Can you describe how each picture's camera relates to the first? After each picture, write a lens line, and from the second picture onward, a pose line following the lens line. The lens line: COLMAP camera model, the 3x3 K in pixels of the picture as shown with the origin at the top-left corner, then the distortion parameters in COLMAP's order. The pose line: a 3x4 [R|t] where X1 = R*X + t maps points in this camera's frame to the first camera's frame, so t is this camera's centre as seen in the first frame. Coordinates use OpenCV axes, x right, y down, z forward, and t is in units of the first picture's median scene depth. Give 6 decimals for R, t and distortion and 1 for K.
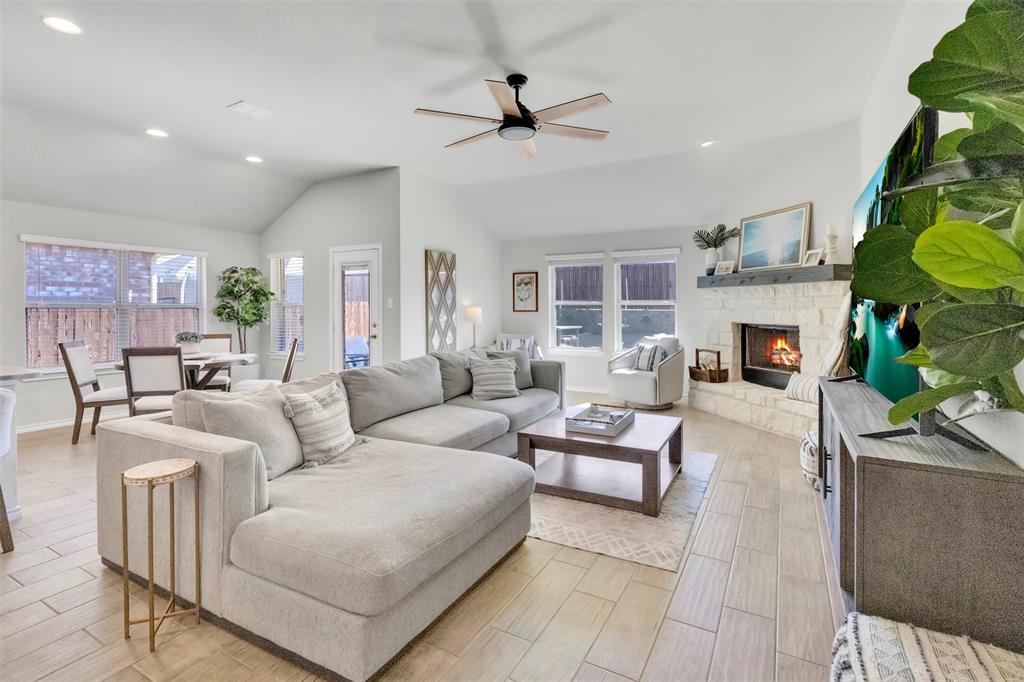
lens RADIAL K [[479.2, 0, 518.2], [0, 479.2, 306.7], [0, 0, 1]] dist [0.001346, 0.001867]
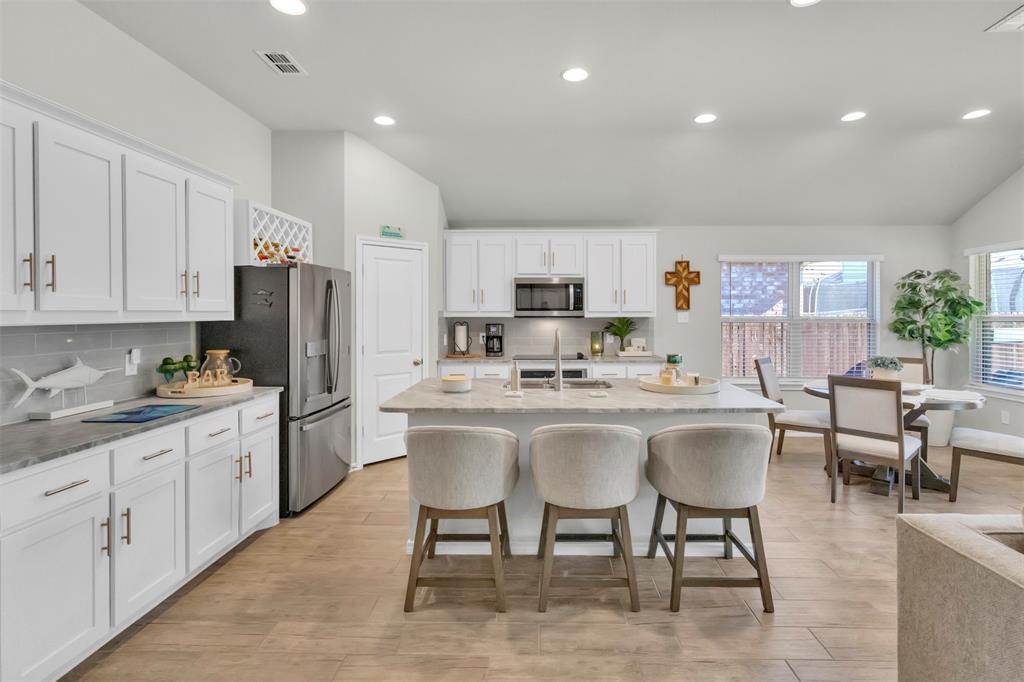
lens RADIAL K [[479.2, 0, 530.5], [0, 479.2, 317.8], [0, 0, 1]] dist [0.001346, 0.001867]
pose [[0.460963, 0.013505, -0.887317, -0.203836], [-0.000061, 0.999885, 0.015186, -0.019094], [0.887419, -0.006946, 0.460910, 0.086905]]
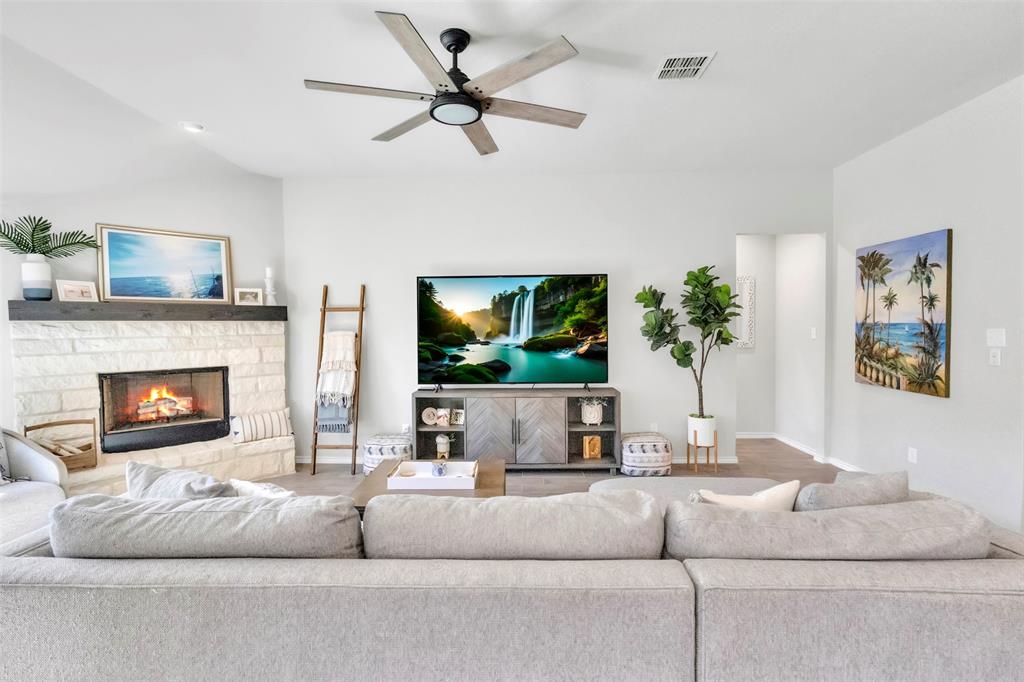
lens RADIAL K [[479.2, 0, 510.3], [0, 479.2, 346.5], [0, 0, 1]] dist [0.001346, 0.001867]
pose [[-0.447254, -0.029884, 0.893908, -0.411934], [0.009596, 0.999224, 0.038206, -0.024645], [-0.894356, 0.025666, -0.446620, 0.751888]]
